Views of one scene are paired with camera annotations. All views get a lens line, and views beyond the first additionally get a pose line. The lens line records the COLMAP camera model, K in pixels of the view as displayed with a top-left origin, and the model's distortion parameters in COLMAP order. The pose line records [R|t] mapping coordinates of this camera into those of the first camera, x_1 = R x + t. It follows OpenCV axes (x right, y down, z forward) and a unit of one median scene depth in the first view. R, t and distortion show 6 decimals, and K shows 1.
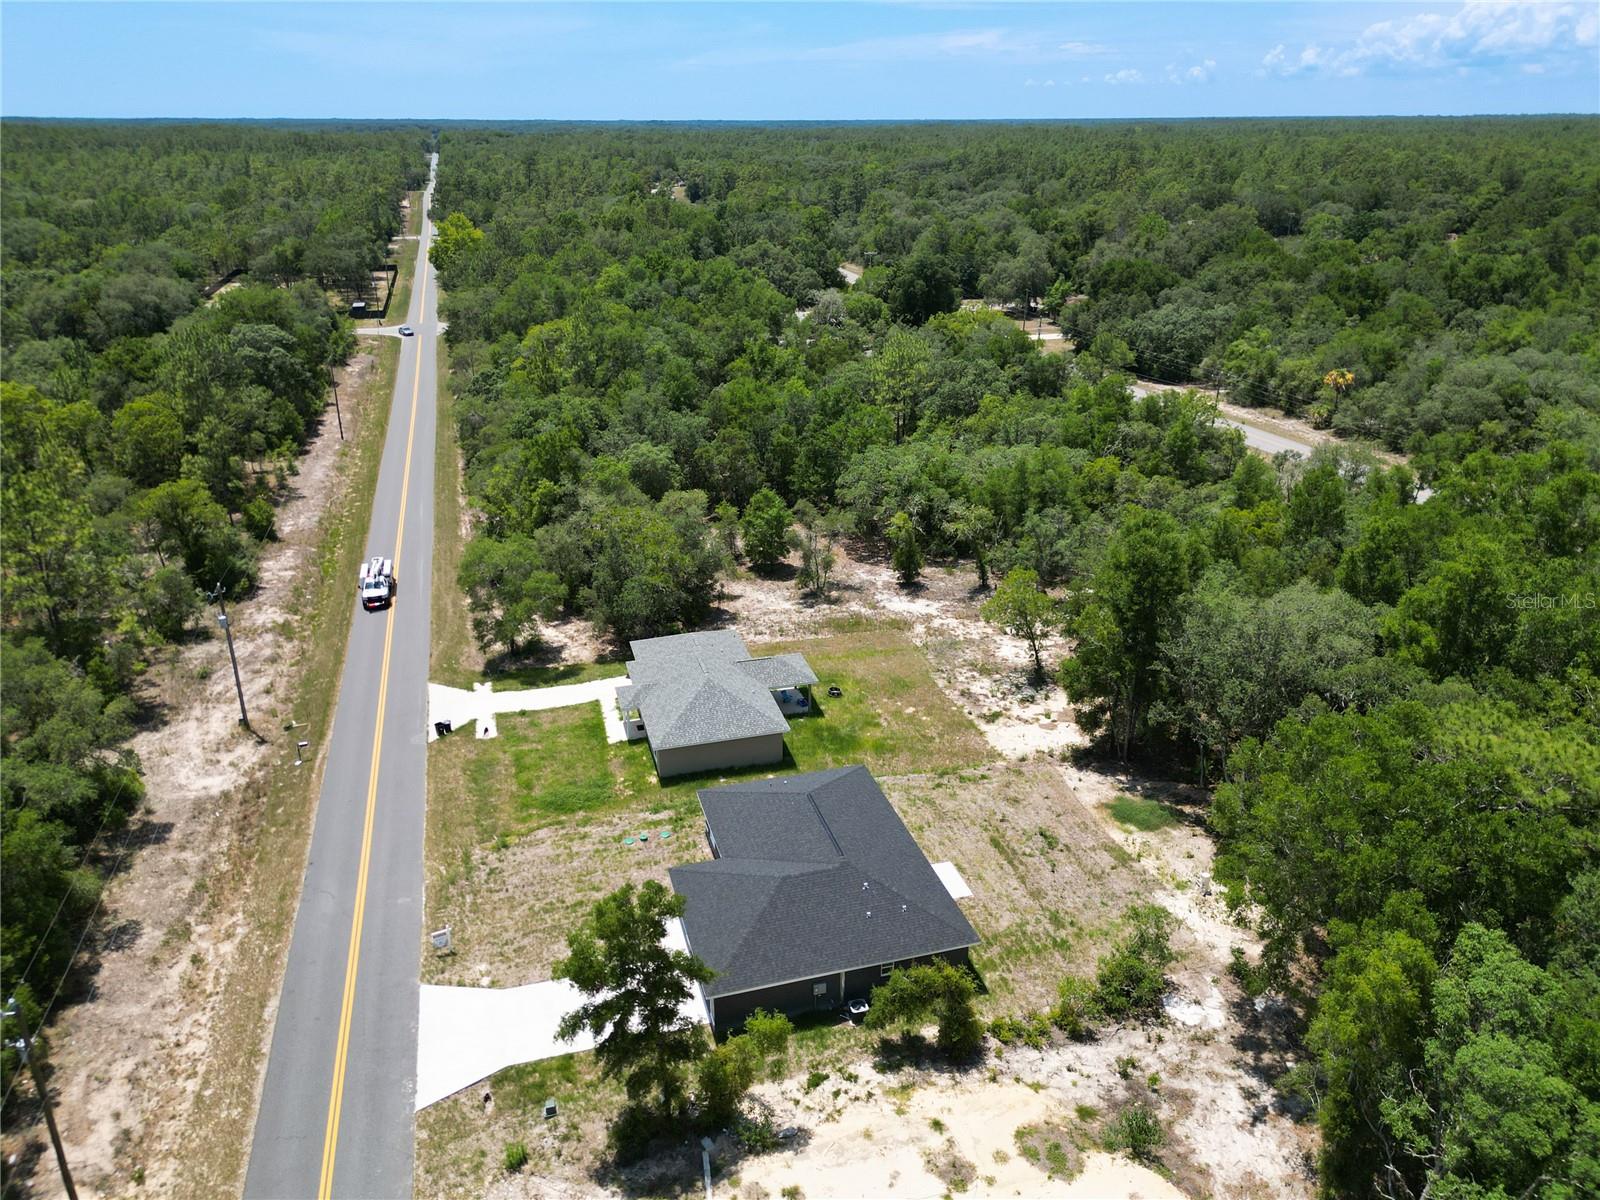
lens RADIAL K [[1138.7, 0, 800.0], [0, 1138.7, 600.0], [0, 0, 1]] dist [0.078804, -0.079899]
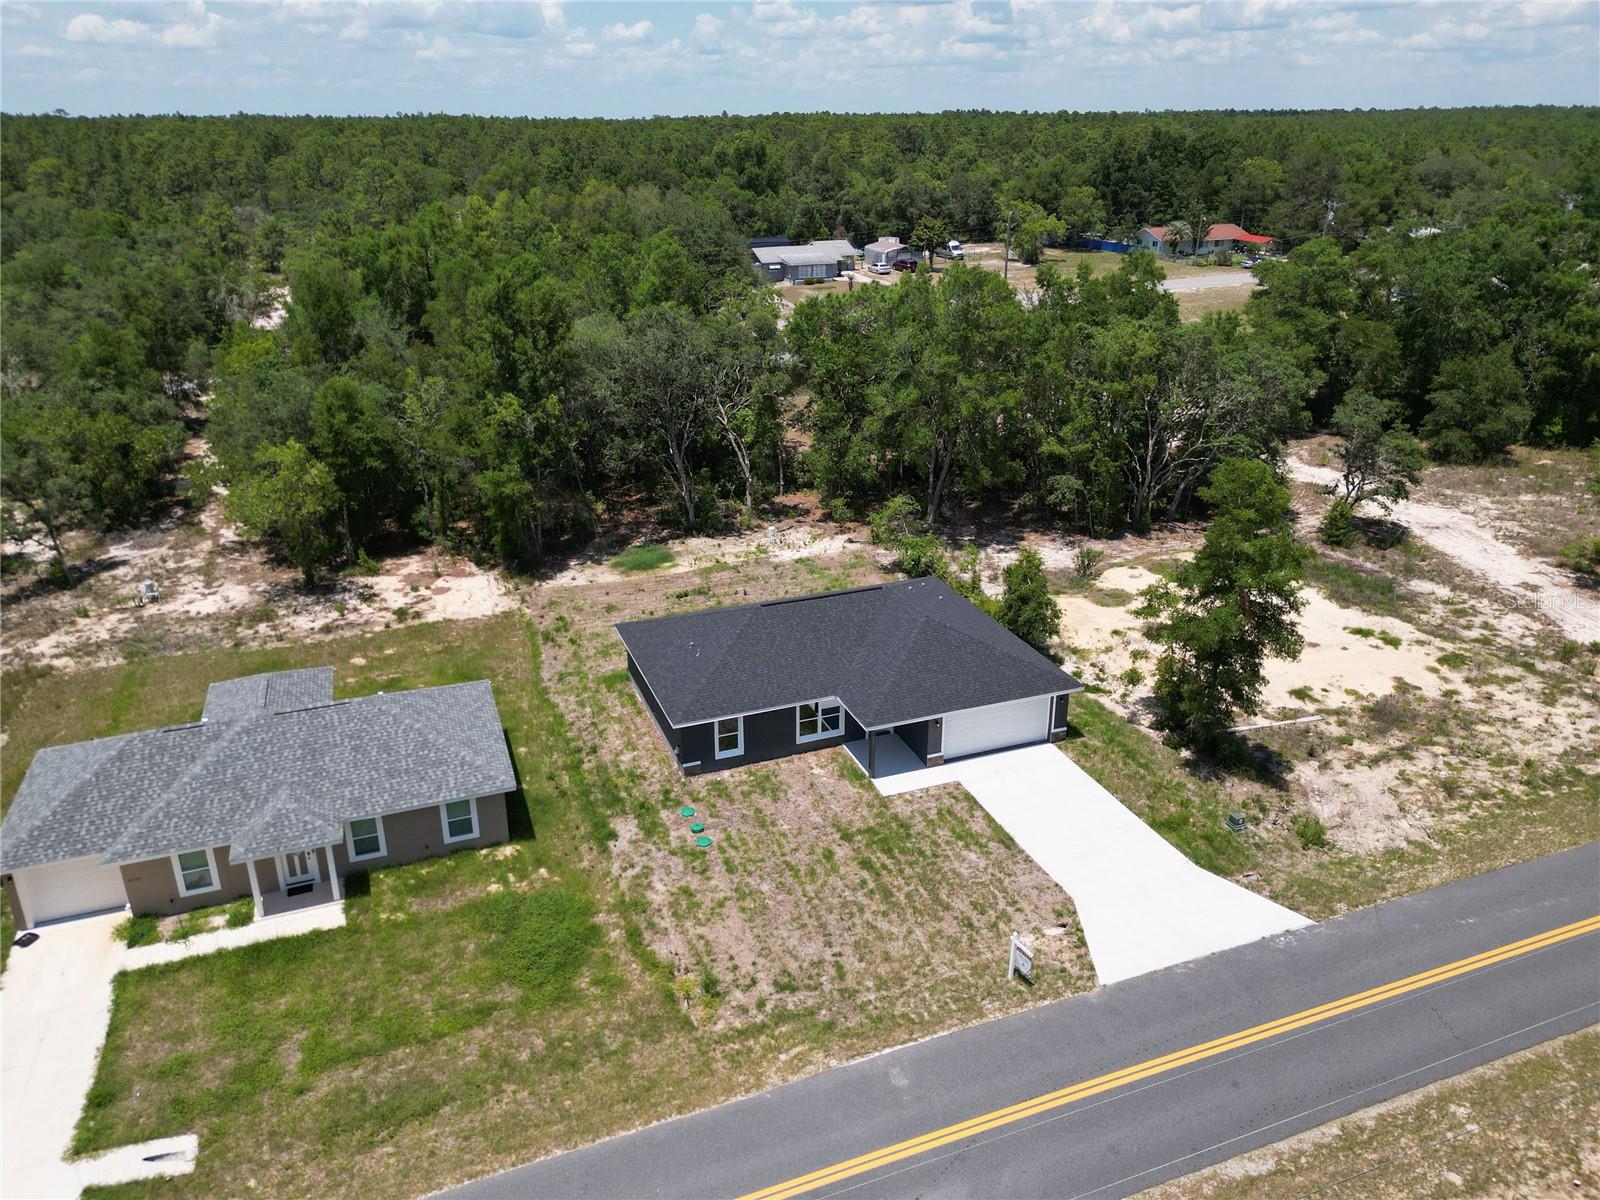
lens RADIAL K [[1133.4, 0, 788.7], [0, 1133.4, 596.4], [0, 0, 1]] dist [0.070751, -0.066089]
pose [[-0.075303, -0.381067, 0.921476, -0.612687], [0.391057, 0.838787, 0.378829, -0.107990], [-0.917281, 0.388877, 0.085856, 0.776286]]
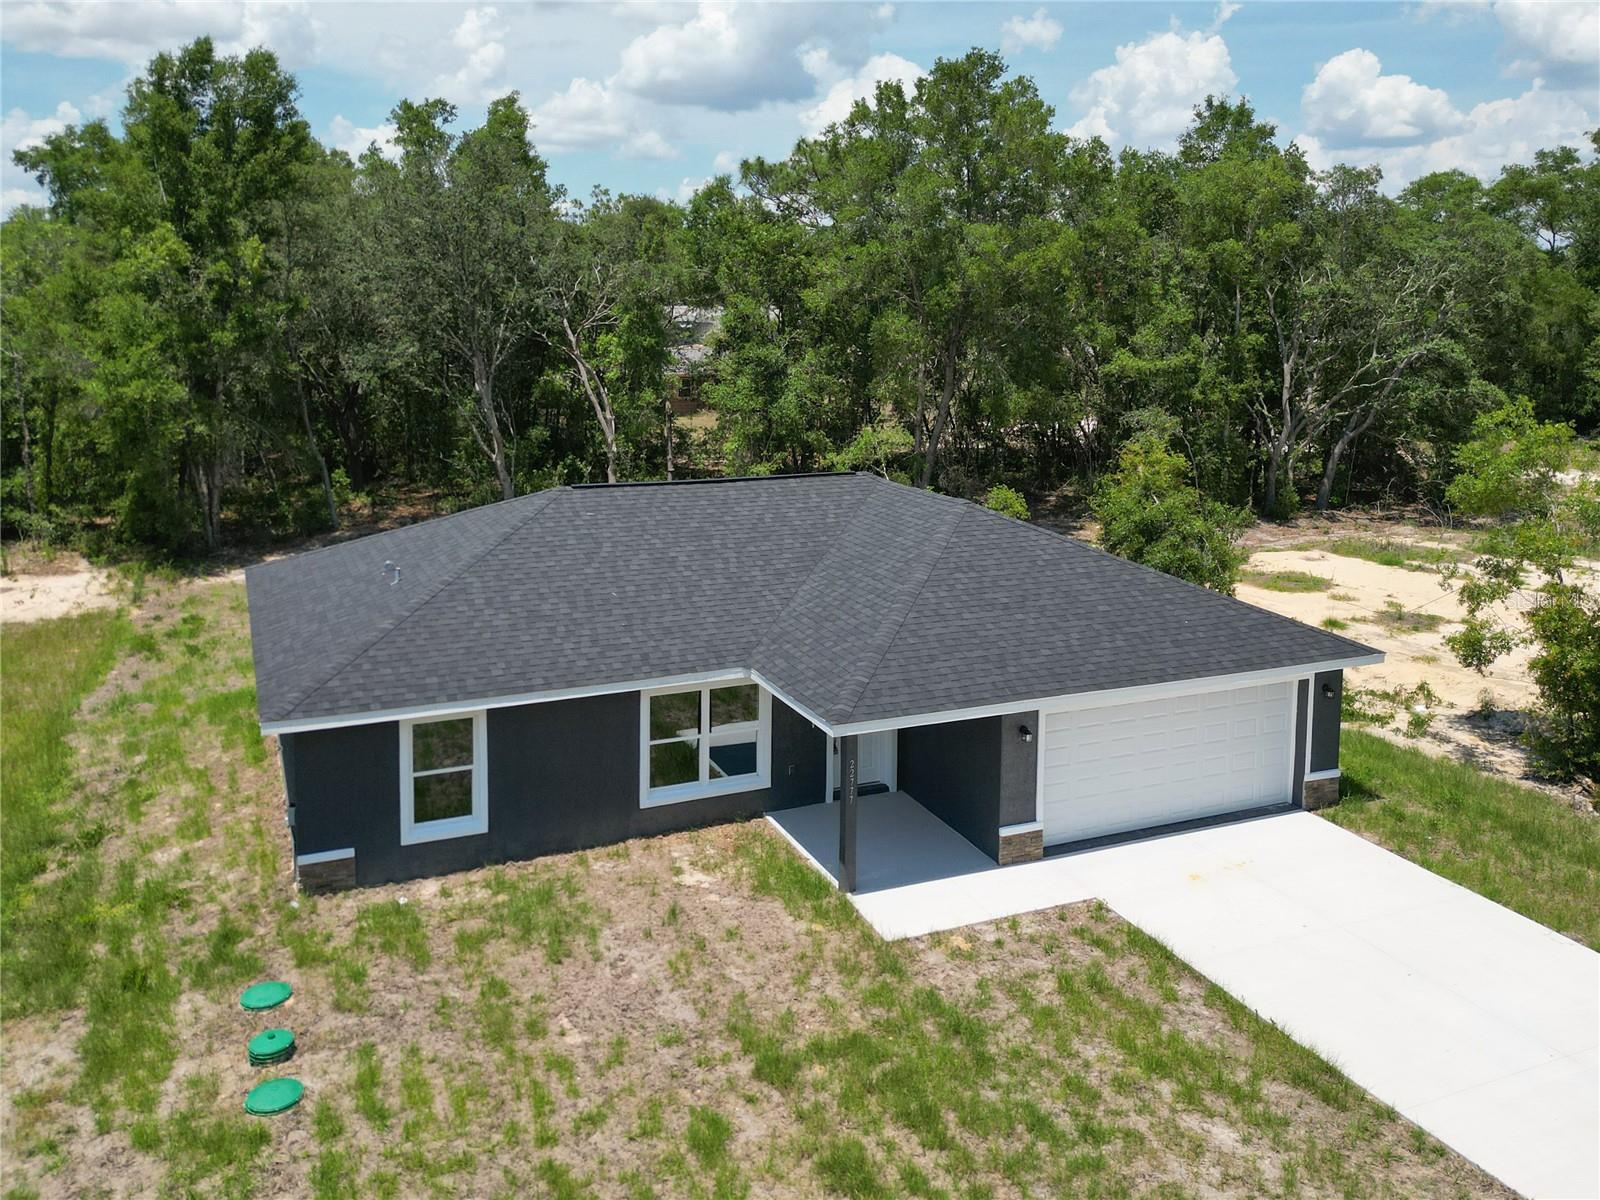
lens RADIAL K [[1289.4, 0, 778.2], [0, 1289.4, 446.4], [0, 0, 1]] dist [0.023574, -0.004208]
pose [[-0.122724, -0.115230, 0.985729, -0.314792], [0.373737, 0.914751, 0.153463, 0.106247], [-0.919380, 0.387237, -0.069196, 0.822549]]
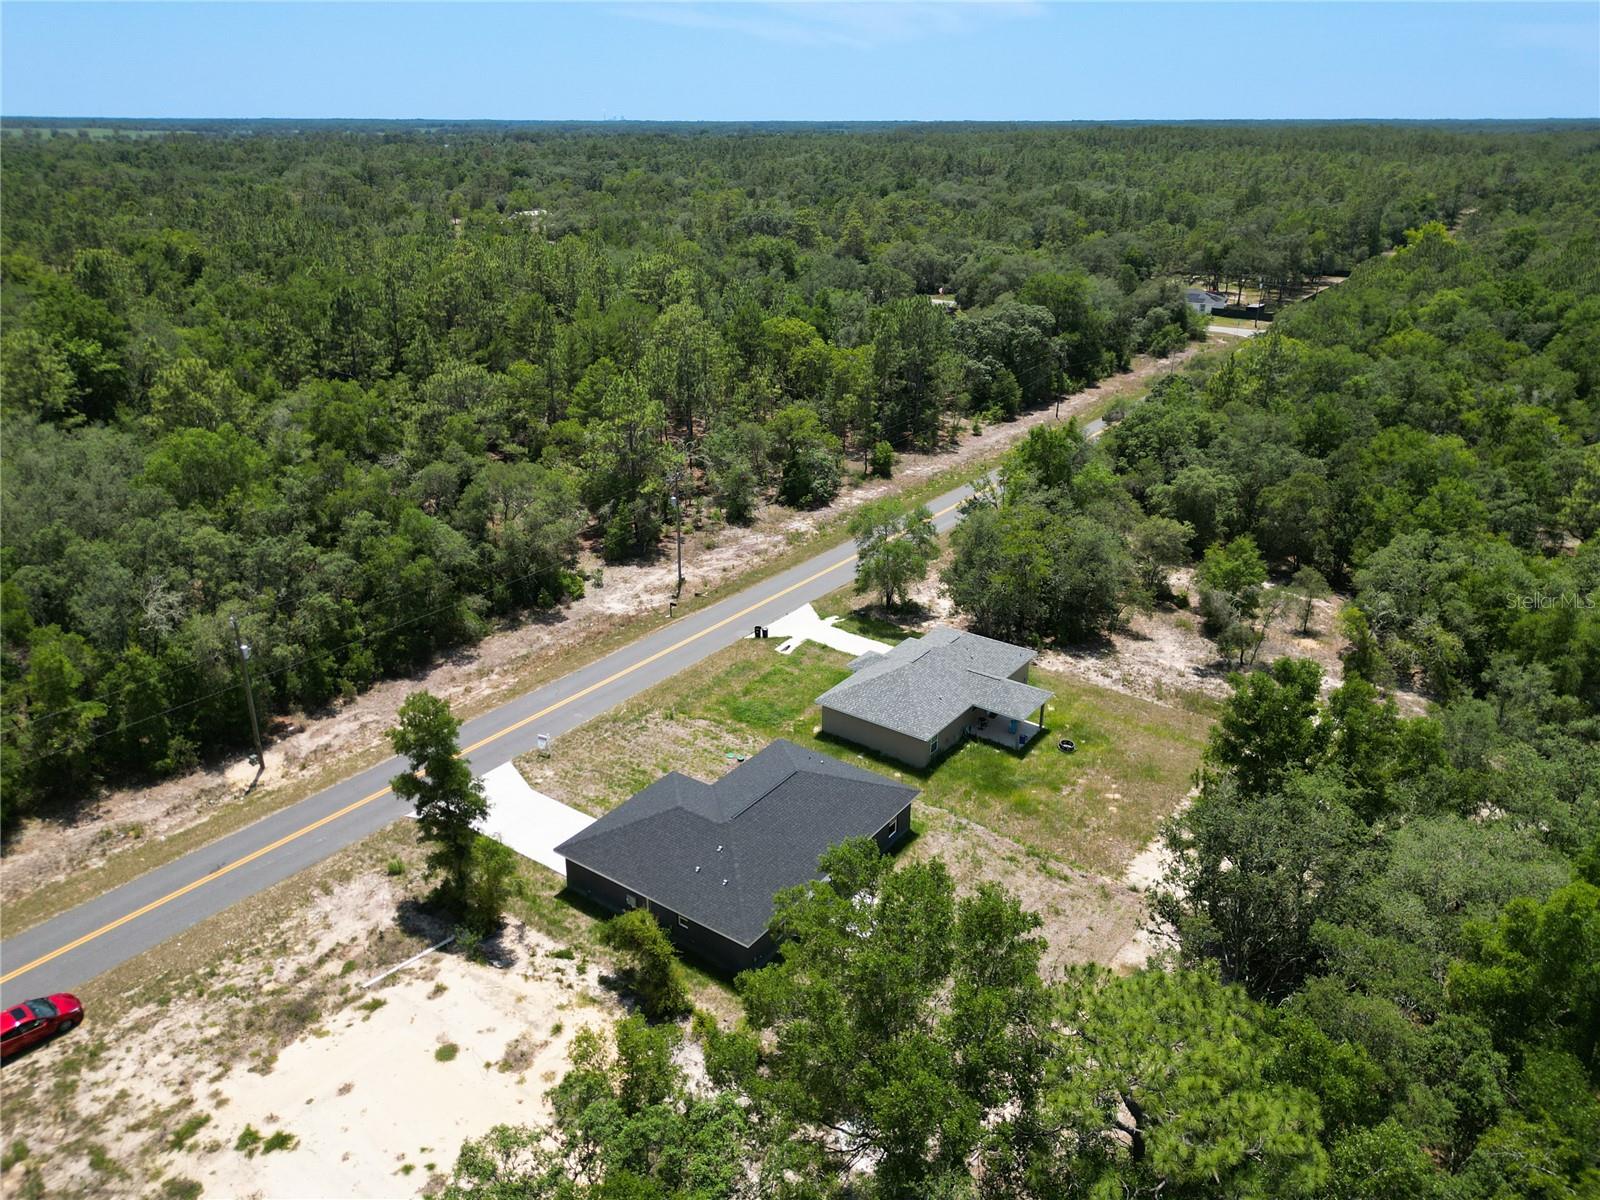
lens RADIAL K [[1133.4, 0, 788.7], [0, 1133.4, 596.4], [0, 0, 1]] dist [0.070751, -0.066089]
pose [[0.615758, 0.305652, -0.726237, 0.602827], [-0.307685, 0.941791, 0.135494, -0.101533], [0.725377, 0.140021, 0.673960, 0.232125]]
